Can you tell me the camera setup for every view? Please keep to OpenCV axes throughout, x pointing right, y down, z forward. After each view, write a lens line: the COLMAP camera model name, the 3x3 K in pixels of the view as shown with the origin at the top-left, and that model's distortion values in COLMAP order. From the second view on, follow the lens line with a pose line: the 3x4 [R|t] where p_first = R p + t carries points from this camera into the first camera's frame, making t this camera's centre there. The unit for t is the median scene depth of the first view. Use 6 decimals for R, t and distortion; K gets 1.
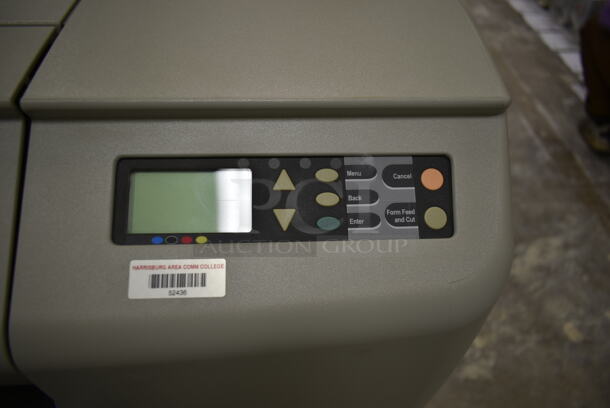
lens RADIAL K [[467.7, 0, 305.0], [0, 467.7, 204.0], [0, 0, 1]] dist [-0.007483, -0.009866]
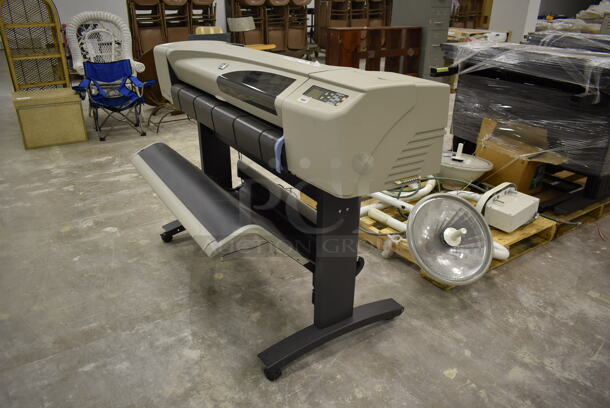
lens RADIAL K [[467.7, 0, 305.0], [0, 467.7, 204.0], [0, 0, 1]] dist [-0.007483, -0.009866]
pose [[0.467964, 0.327547, -0.820806, 0.779570], [-0.619541, 0.783924, -0.040389, 0.220599], [0.630221, 0.527424, 0.569777, -0.258721]]
